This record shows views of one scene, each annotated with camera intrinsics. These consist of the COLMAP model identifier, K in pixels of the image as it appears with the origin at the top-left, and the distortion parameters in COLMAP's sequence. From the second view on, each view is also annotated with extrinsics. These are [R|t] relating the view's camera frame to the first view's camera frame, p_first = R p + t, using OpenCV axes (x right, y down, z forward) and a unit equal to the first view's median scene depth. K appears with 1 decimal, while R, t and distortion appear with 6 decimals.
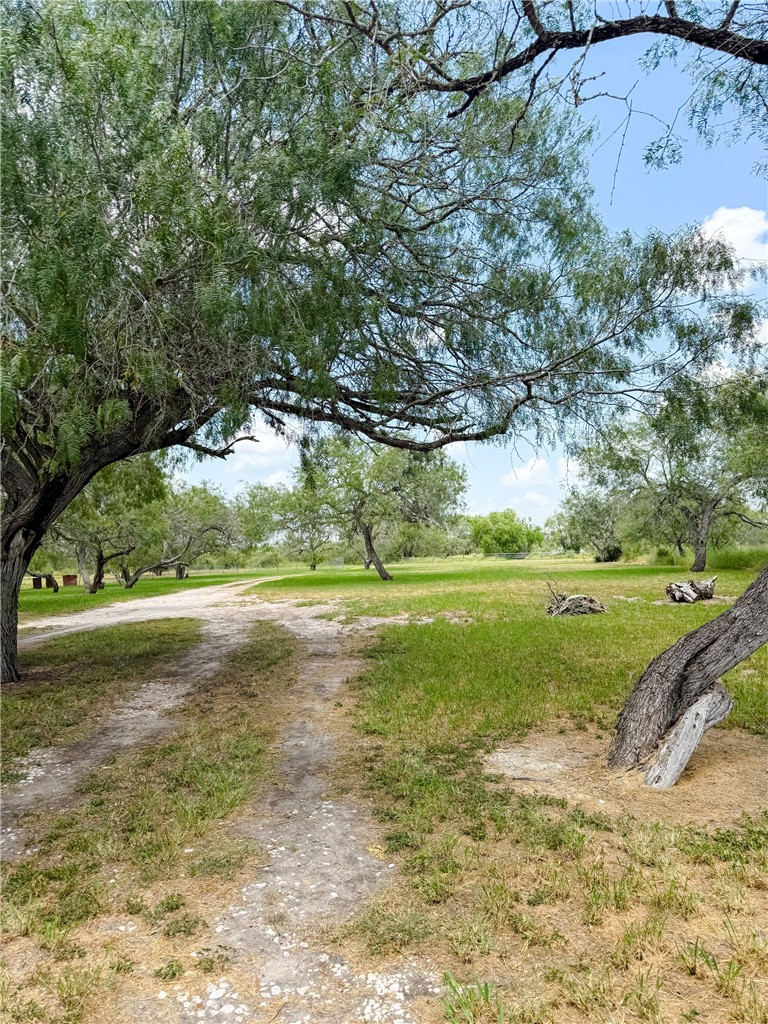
lens RADIAL K [[732.6, 0, 384.0], [0, 732.6, 512.0], [0, 0, 1]] dist [0.095743, -0.003728]
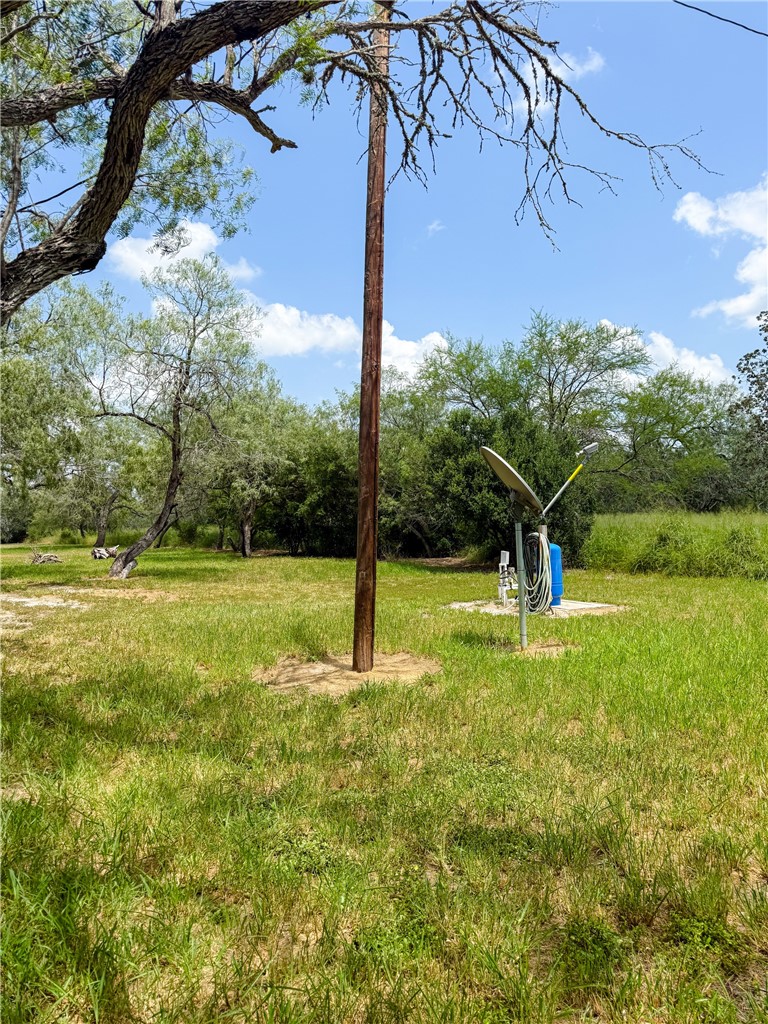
lens RADIAL K [[744.9, 0, 384.0], [0, 744.9, 512.0], [0, 0, 1]] dist [-0.001364, -0.000925]
pose [[0.705691, 0.031043, 0.707840, -0.192660], [-0.044886, 0.998992, 0.000939, -0.012298], [-0.707097, -0.032435, 0.706373, -0.368529]]
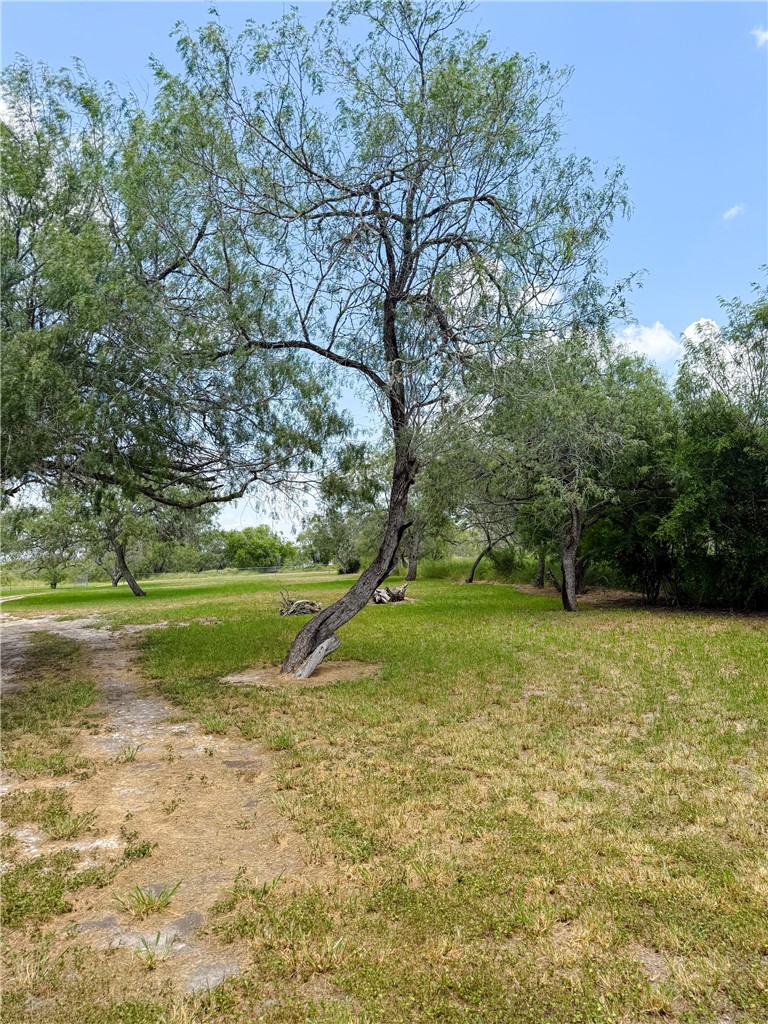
lens RADIAL K [[724.9, 0, 407.5], [0, 724.9, 493.1], [0, 0, 1]] dist [0.066457, -0.002419]
pose [[0.935249, 0.023536, 0.353207, -0.012413], [-0.007845, 0.998920, -0.045791, -0.009620], [-0.353903, 0.040055, 0.934424, -0.128552]]
